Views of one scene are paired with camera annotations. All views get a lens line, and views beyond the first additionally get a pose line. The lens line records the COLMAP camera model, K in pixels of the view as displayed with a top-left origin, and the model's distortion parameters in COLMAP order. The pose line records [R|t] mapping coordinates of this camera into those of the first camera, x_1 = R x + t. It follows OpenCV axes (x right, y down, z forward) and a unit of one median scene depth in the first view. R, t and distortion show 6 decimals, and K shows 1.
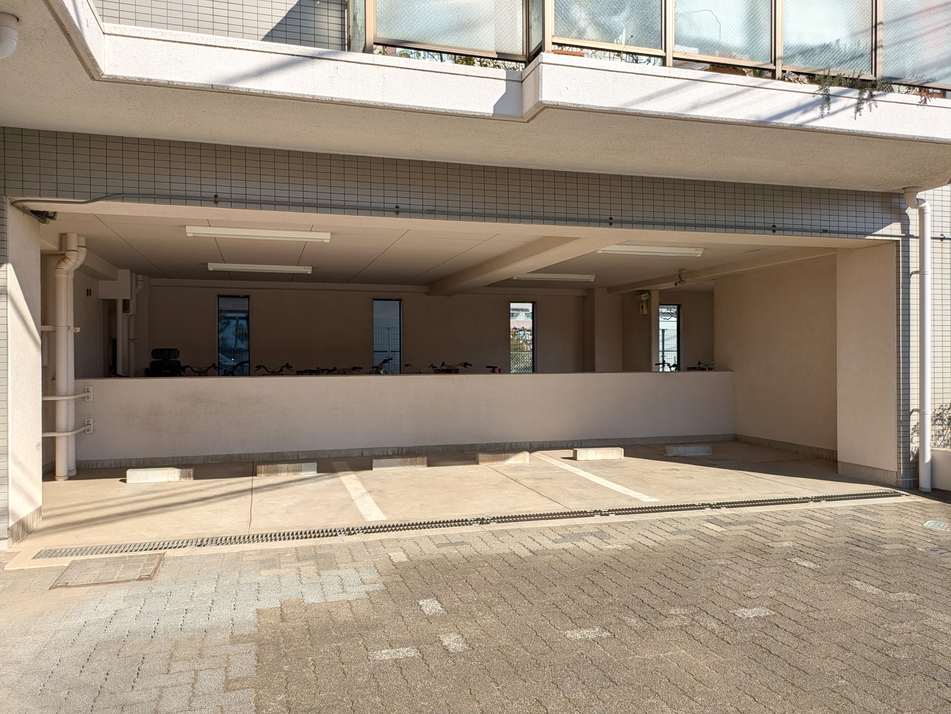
lens RADIAL K [[691.3, 0, 474.3], [0, 691.3, 362.8], [0, 0, 1]] dist [0.005100, 0.000612]
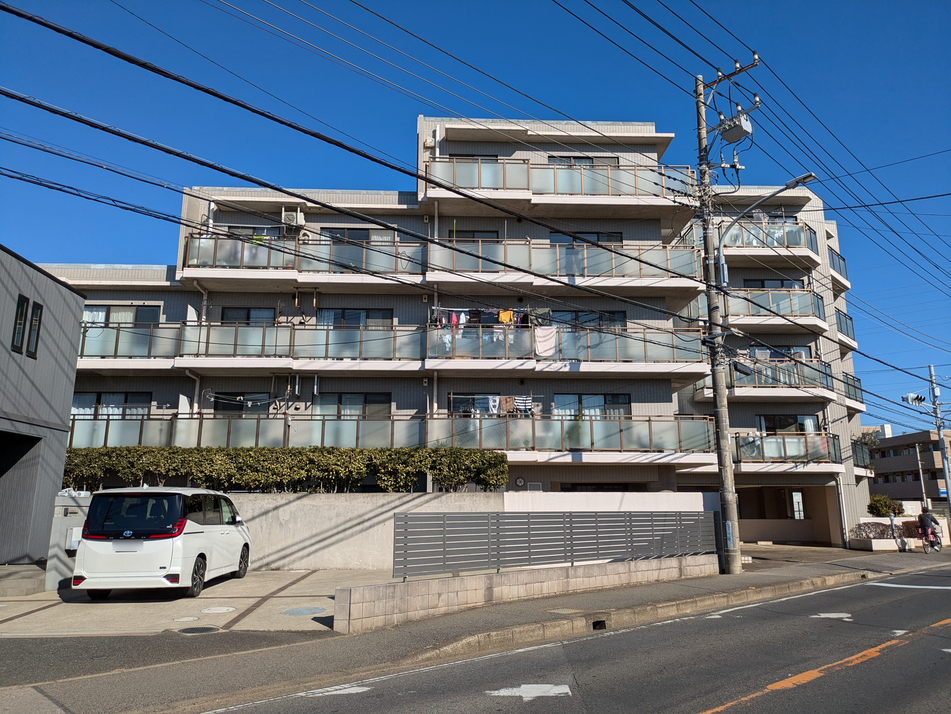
lens RADIAL K [[691.3, 0, 474.3], [0, 691.3, 362.8], [0, 0, 1]] dist [0.005100, 0.000612]
pose [[0.965741, -0.060755, -0.252297, -0.360917], [0.004369, 0.975878, -0.218272, -0.003148], [0.259472, 0.209692, 0.942711, -3.534171]]
